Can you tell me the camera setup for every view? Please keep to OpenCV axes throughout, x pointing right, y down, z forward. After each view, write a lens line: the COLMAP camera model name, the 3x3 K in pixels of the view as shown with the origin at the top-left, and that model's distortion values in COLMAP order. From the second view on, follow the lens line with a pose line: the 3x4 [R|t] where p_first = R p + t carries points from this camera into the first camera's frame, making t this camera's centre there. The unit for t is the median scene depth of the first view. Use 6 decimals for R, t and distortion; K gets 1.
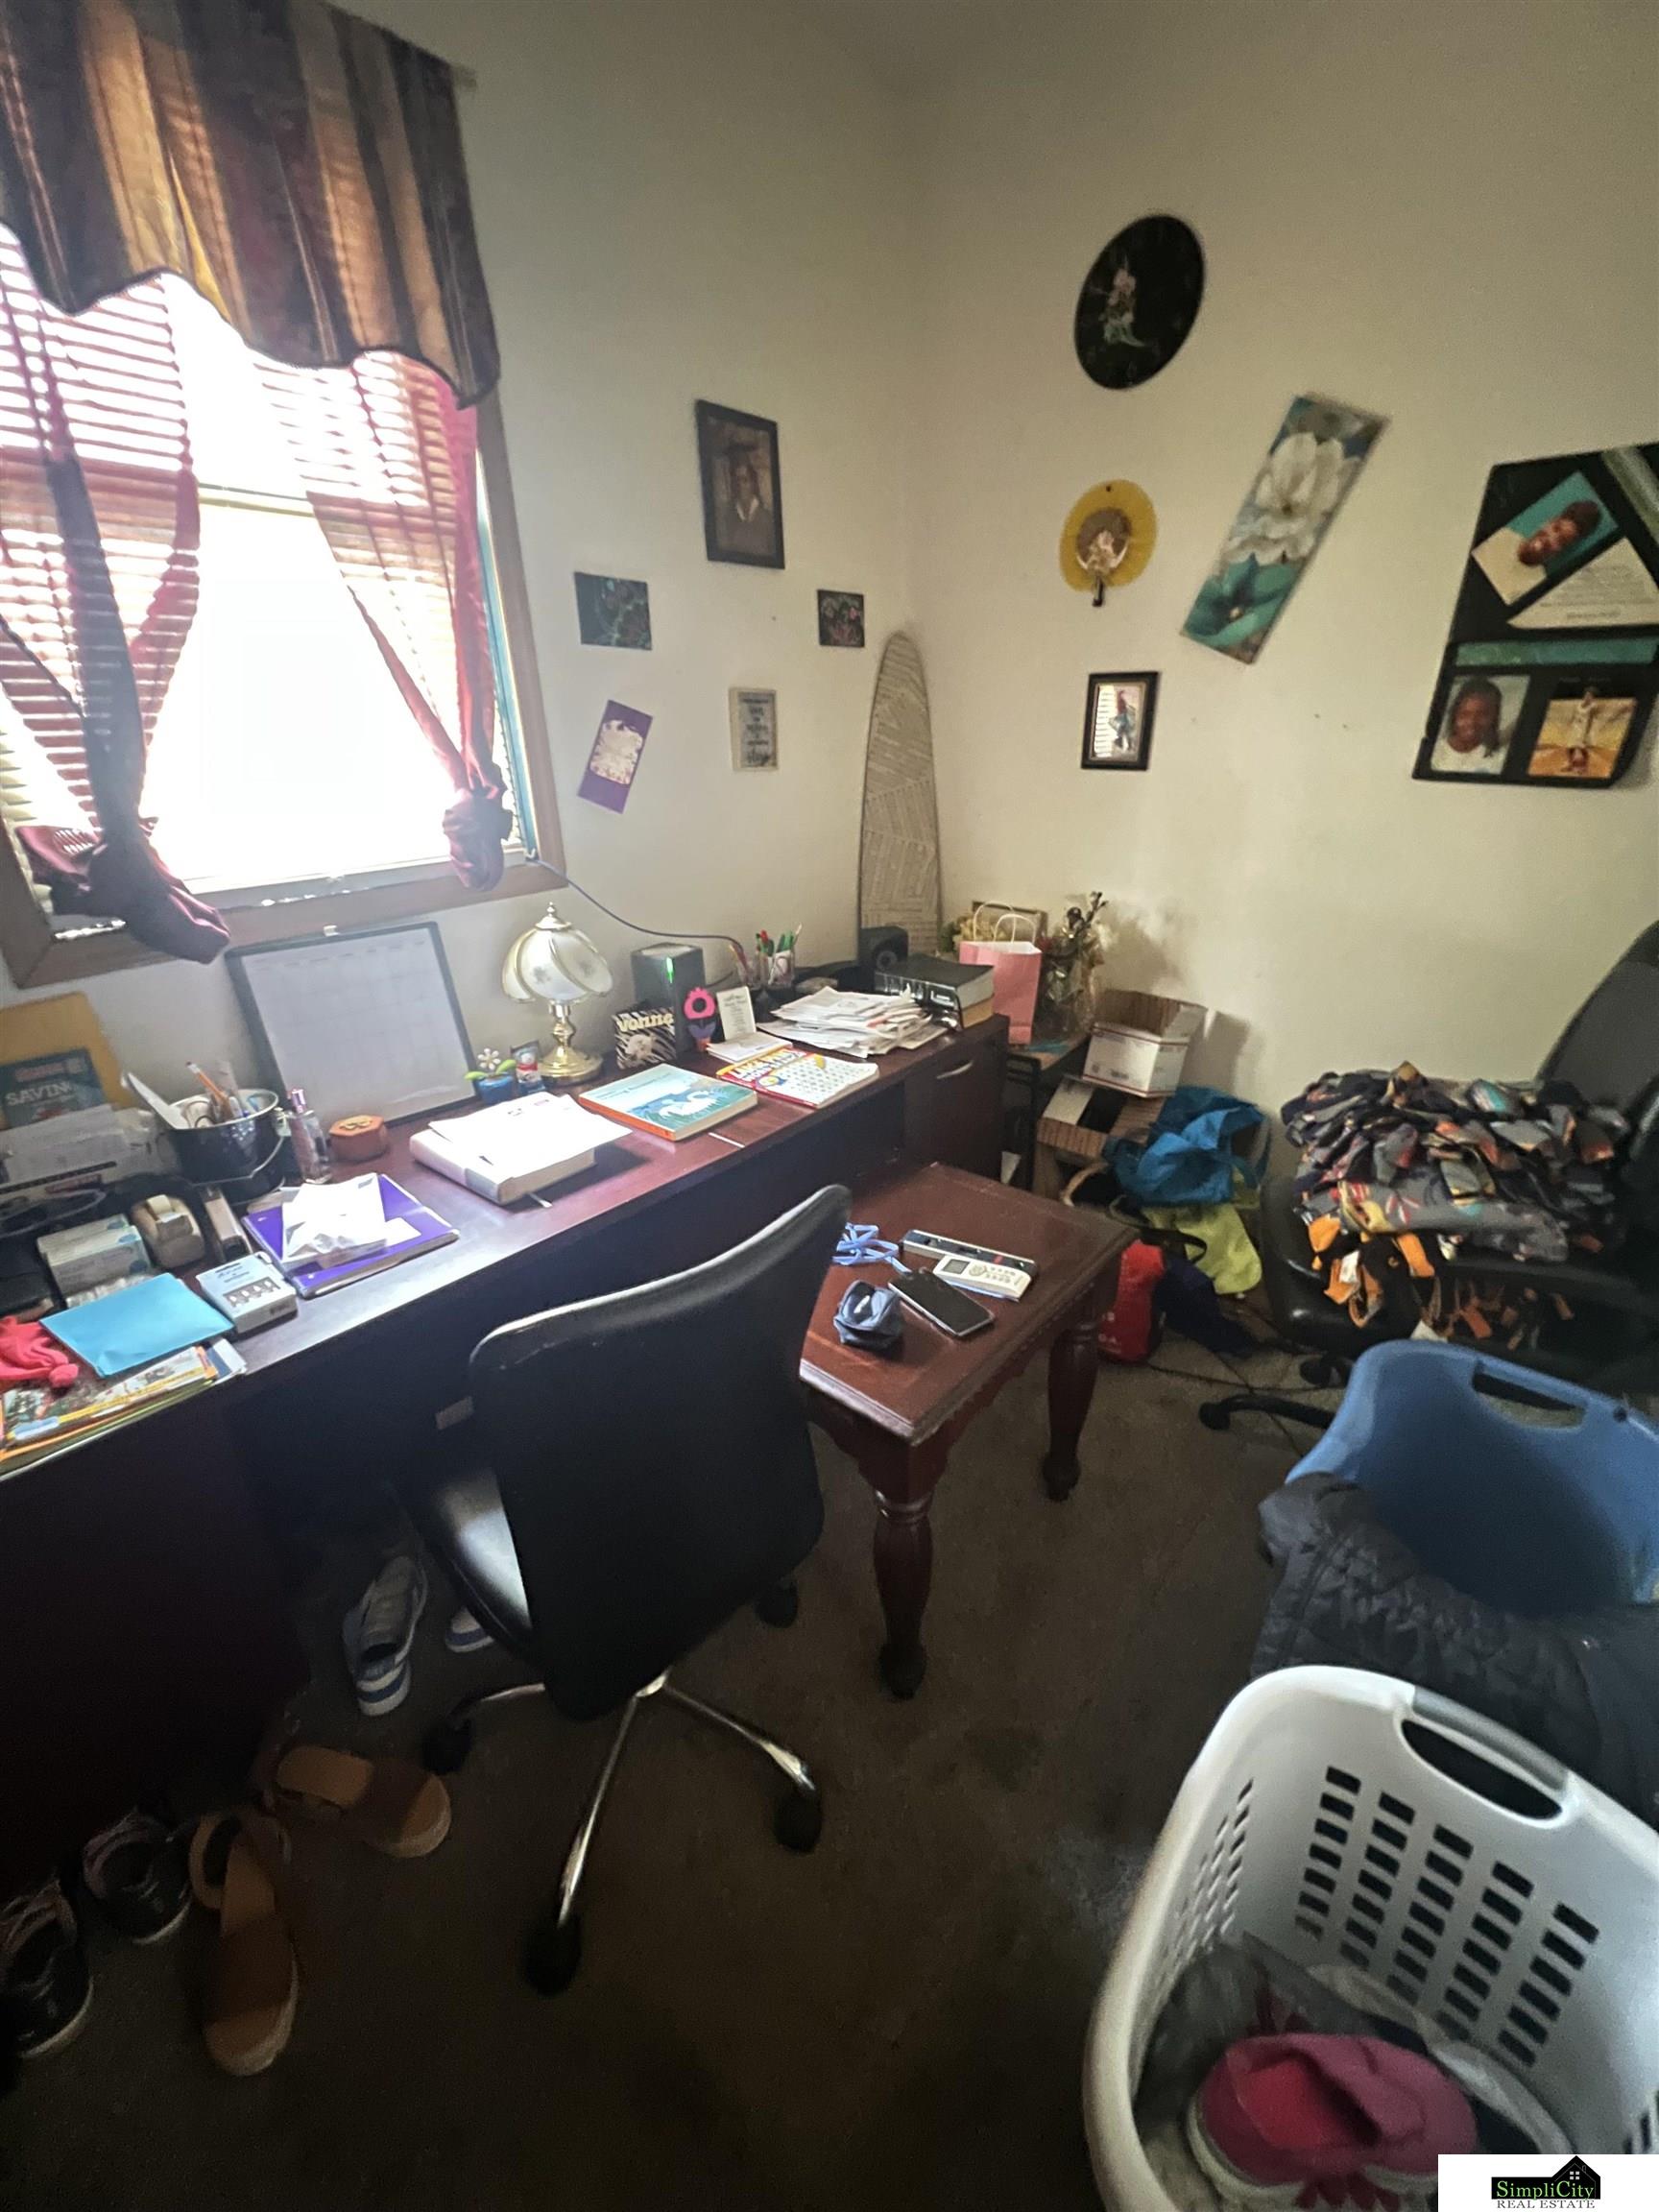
lens RADIAL K [[883.9, 0, 832.3], [0, 883.9, 1103.8], [0, 0, 1]] dist [-0.001663, 0.000385]
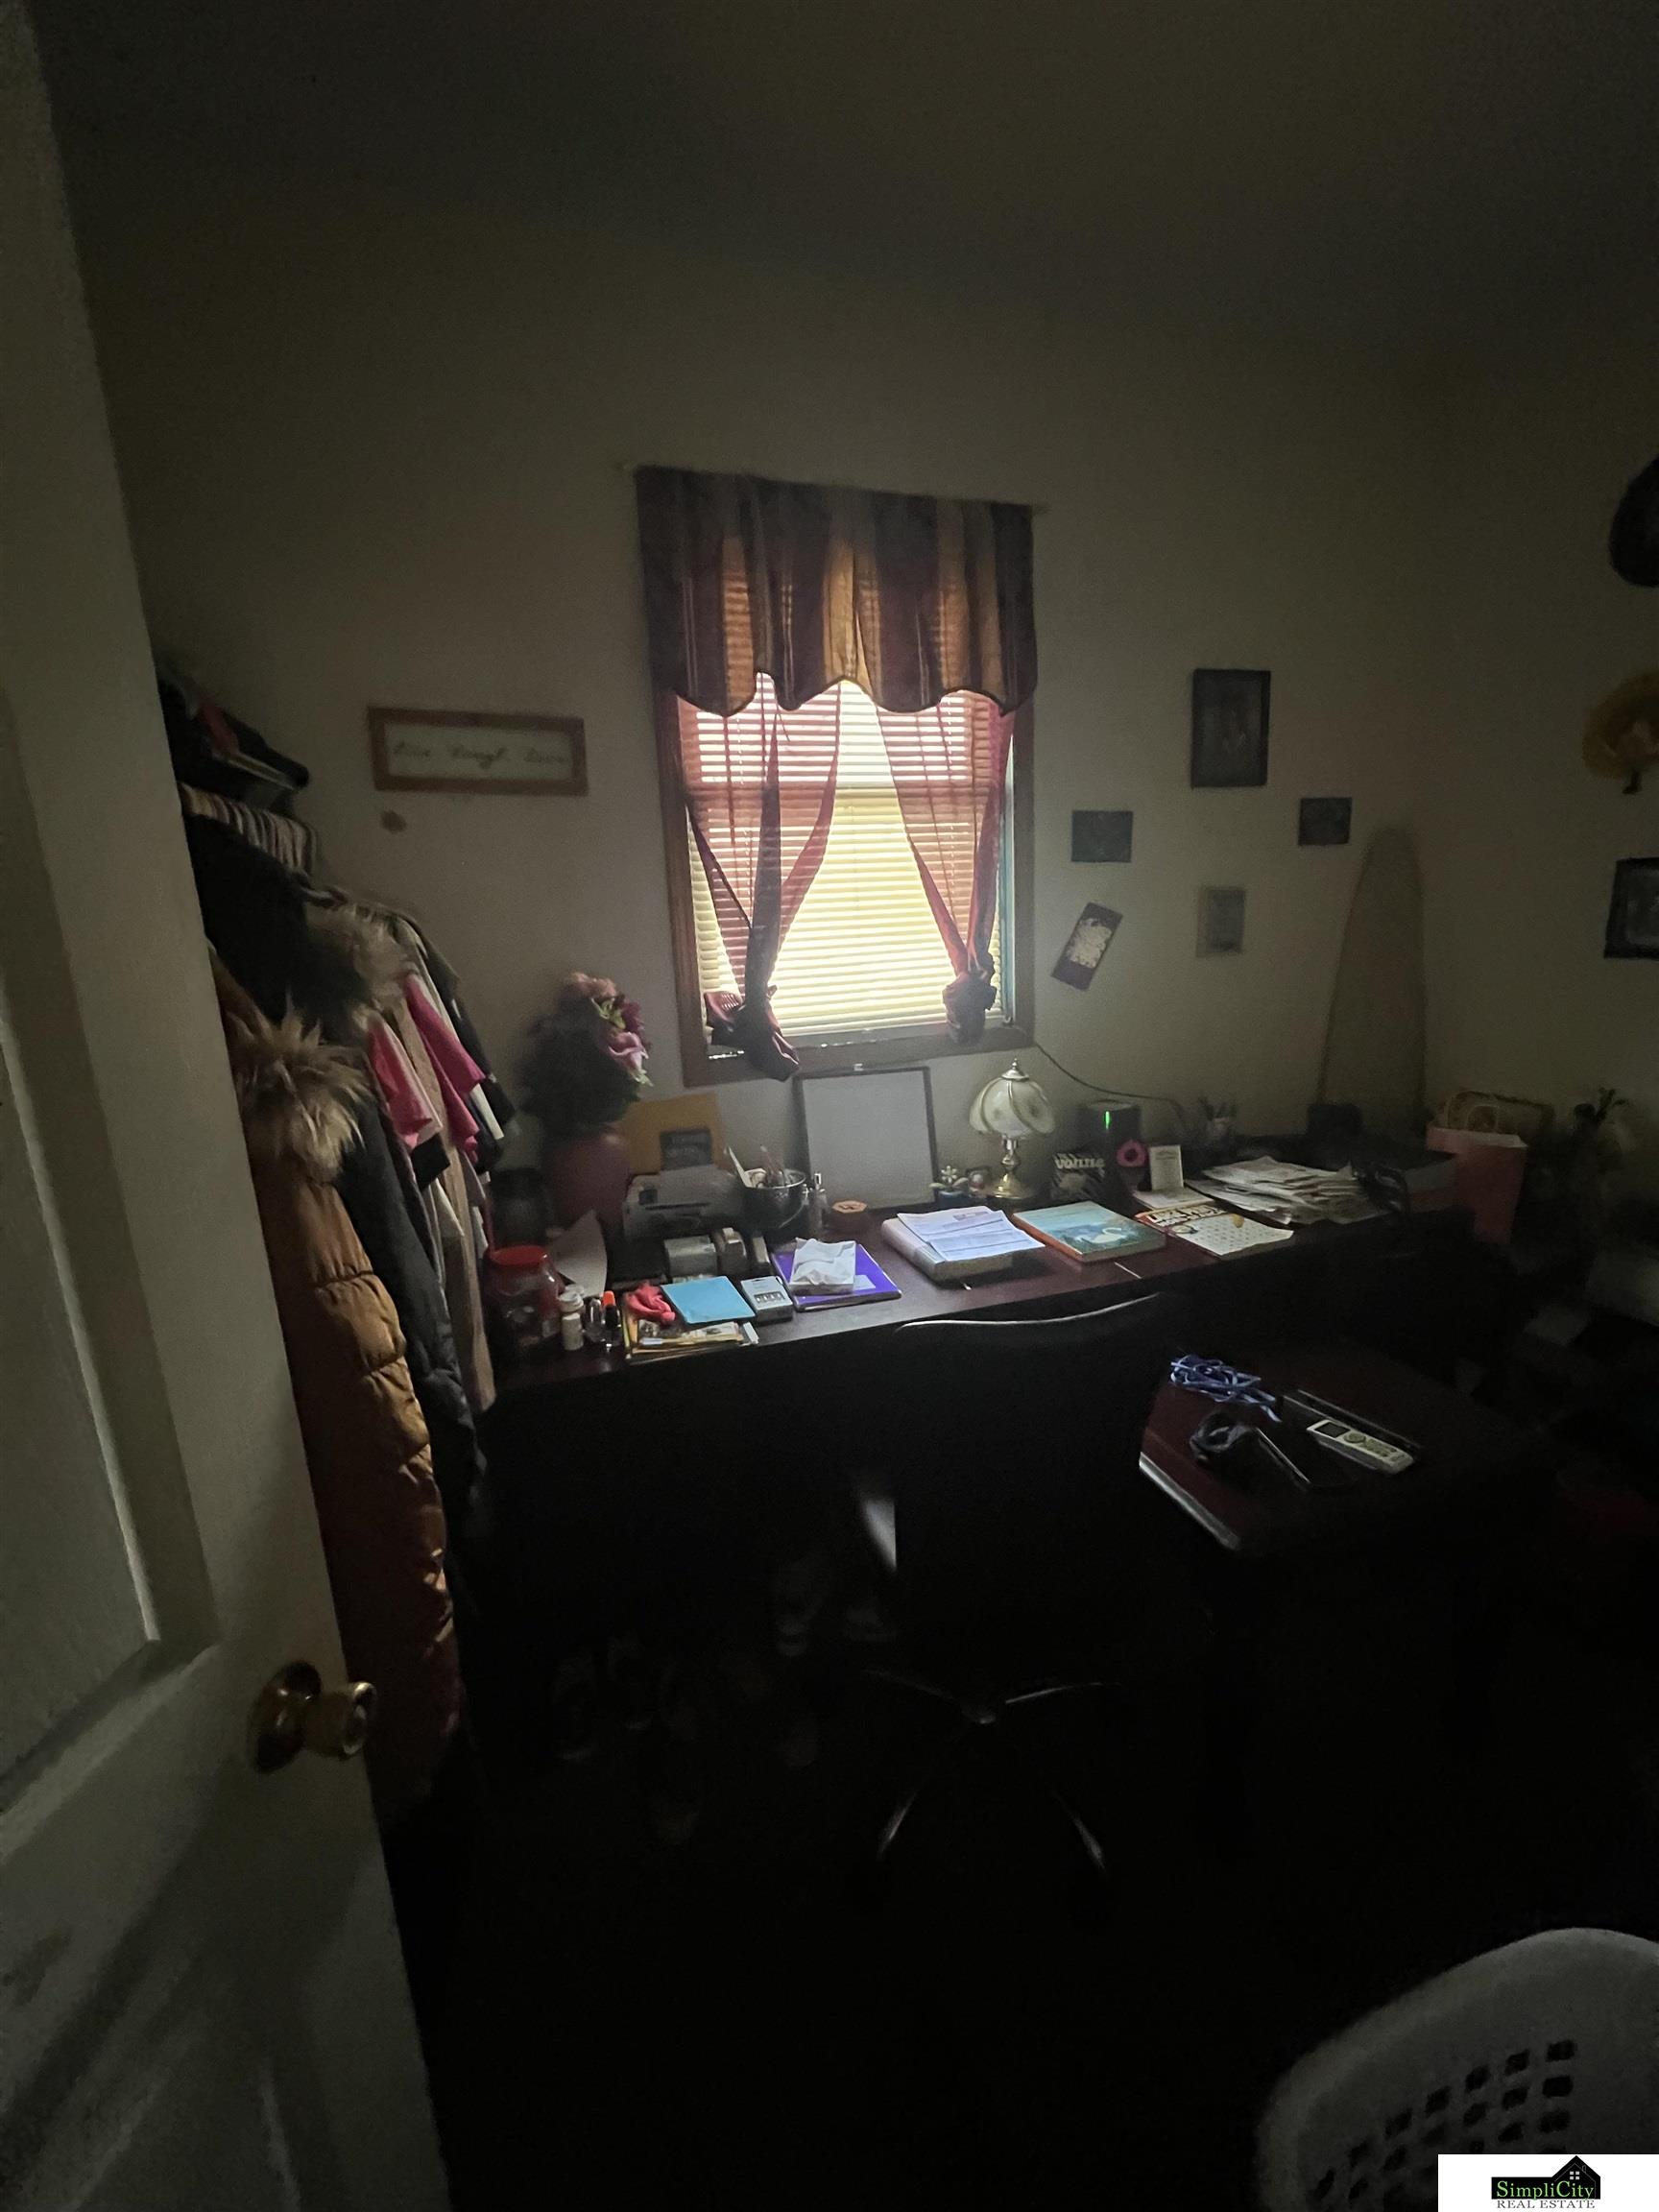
lens RADIAL K [[883.9, 0, 832.3], [0, 883.9, 1103.8], [0, 0, 1]] dist [-0.001663, 0.000385]
pose [[0.855993, 0.093923, -0.508384, 0.118016], [-0.181292, 0.975448, -0.125037, 0.044616], [0.484159, 0.199197, 0.852004, -0.208087]]
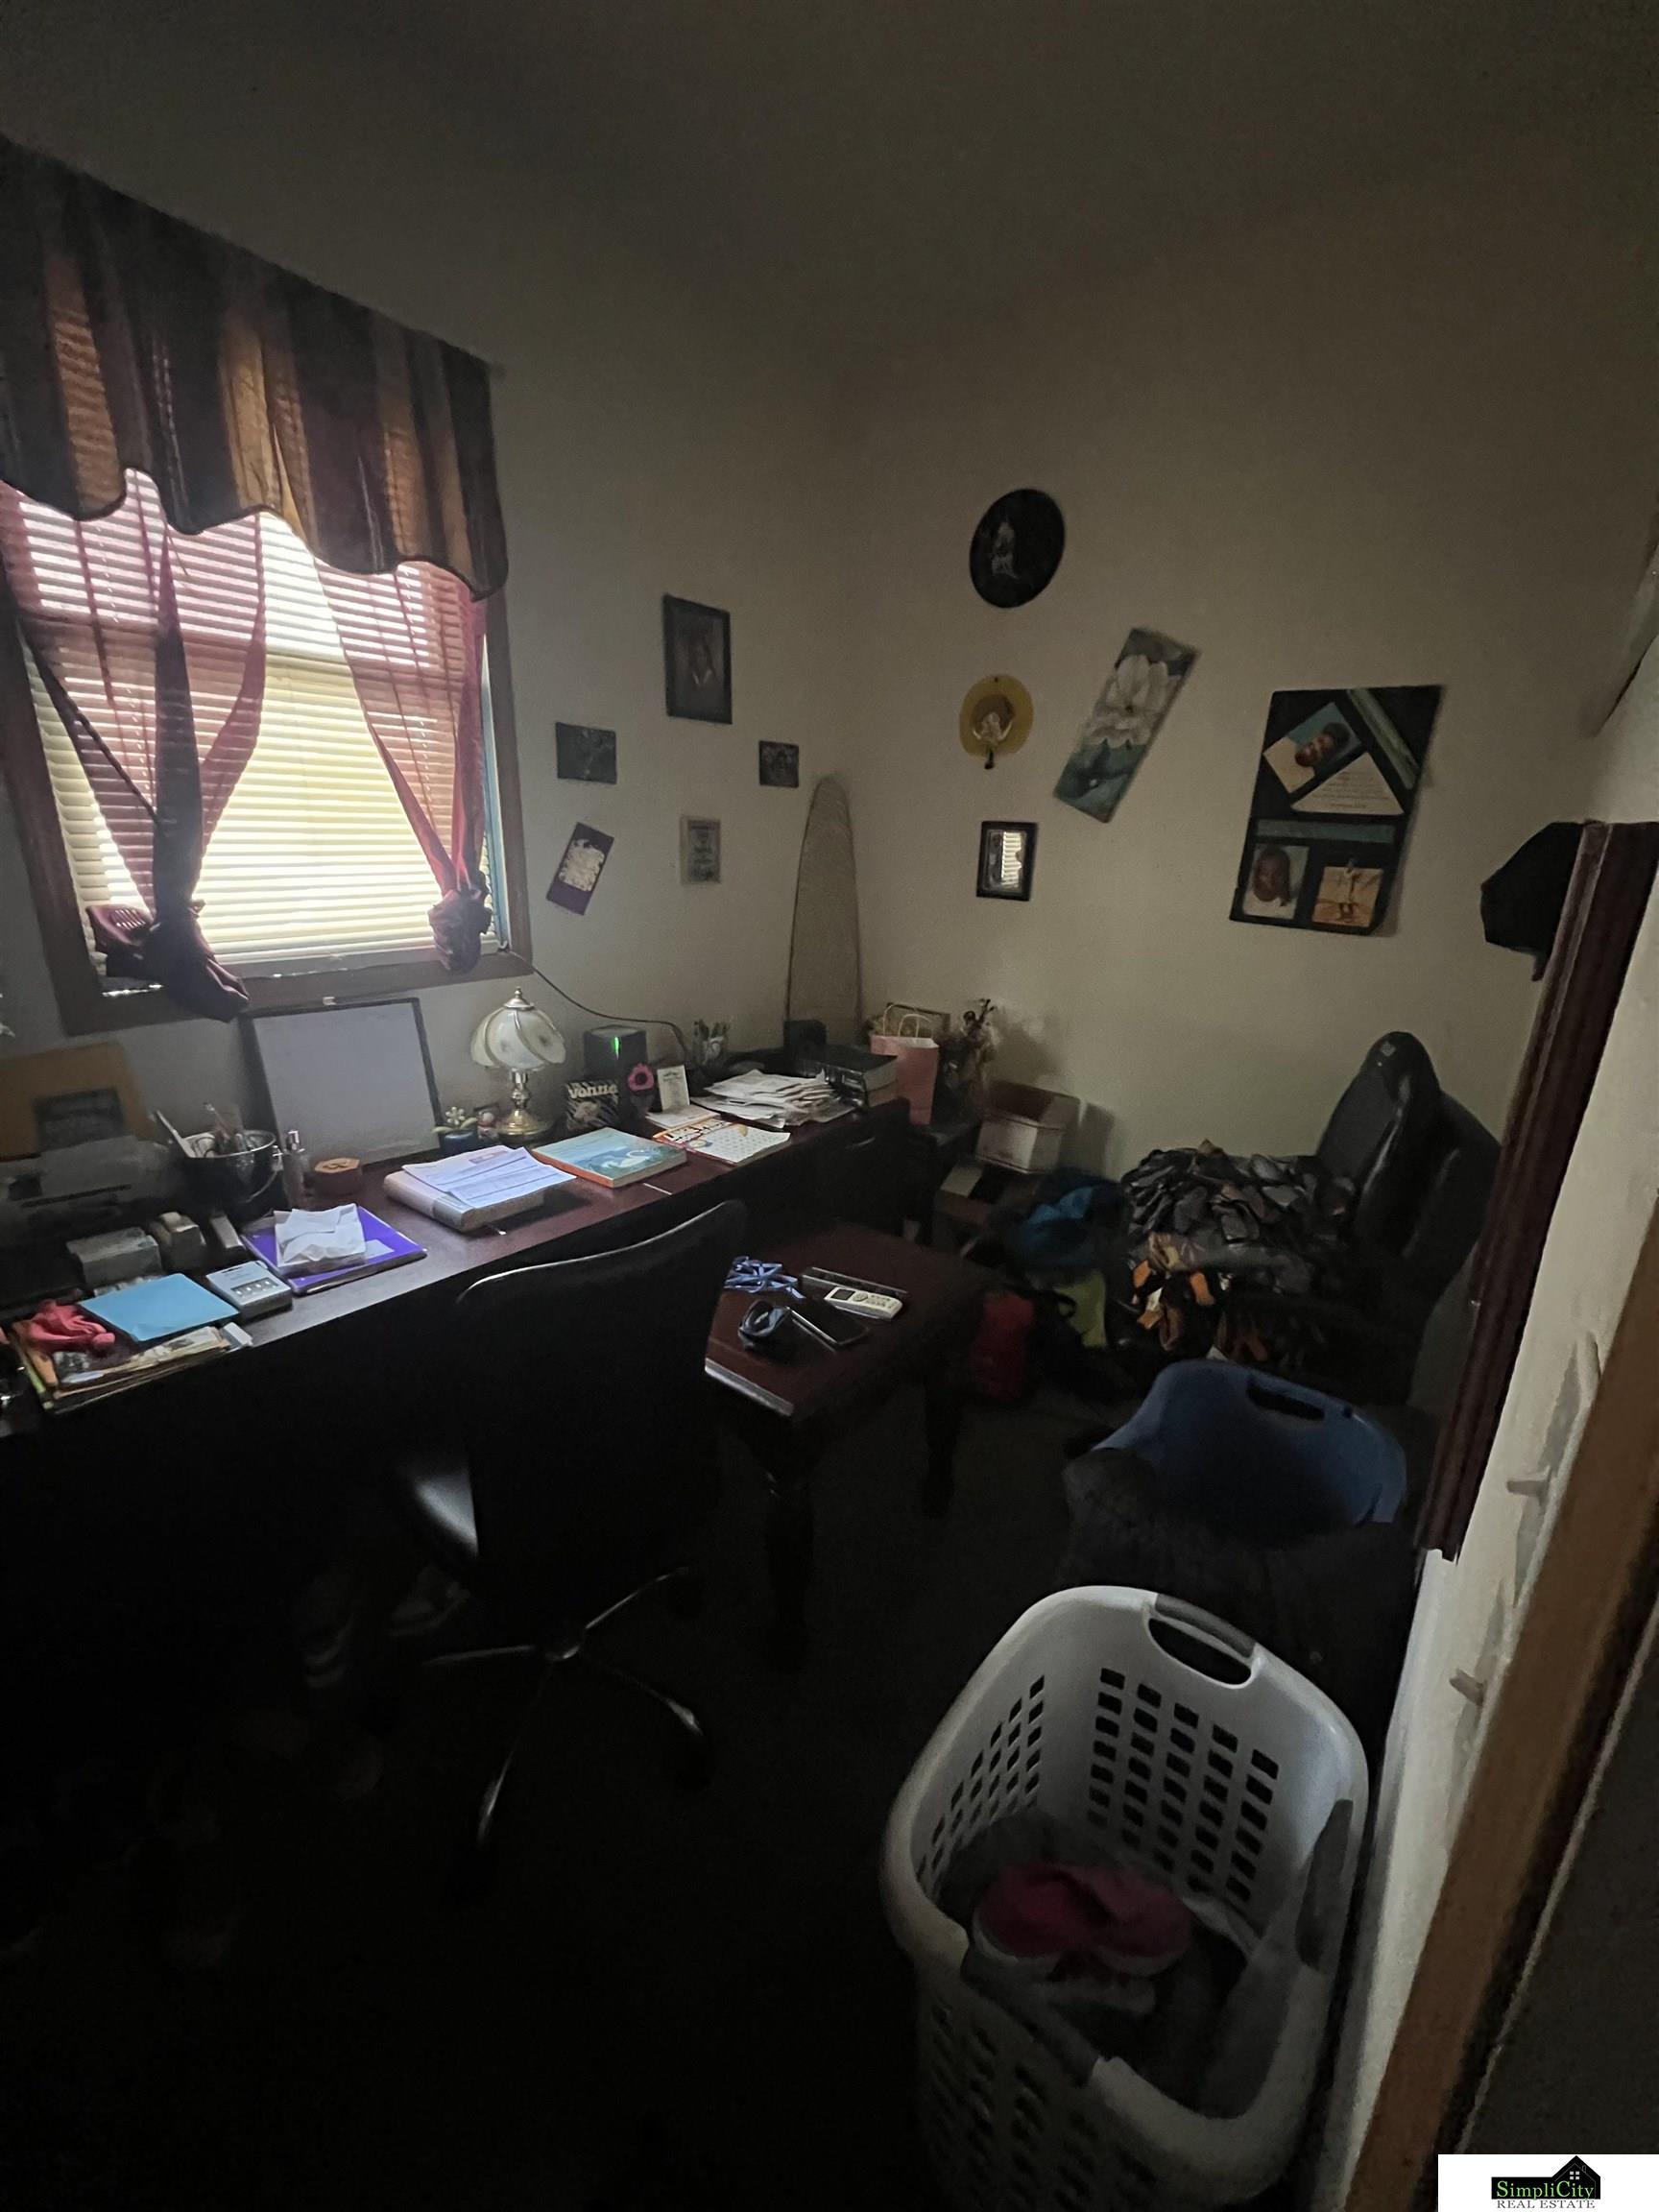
lens RADIAL K [[883.9, 0, 832.3], [0, 883.9, 1103.8], [0, 0, 1]] dist [-0.001663, 0.000385]
pose [[0.997397, 0.036001, 0.062474, 0.036907], [-0.028931, 0.993445, -0.110591, 0.053568], [-0.066046, 0.108496, 0.991900, -0.209062]]
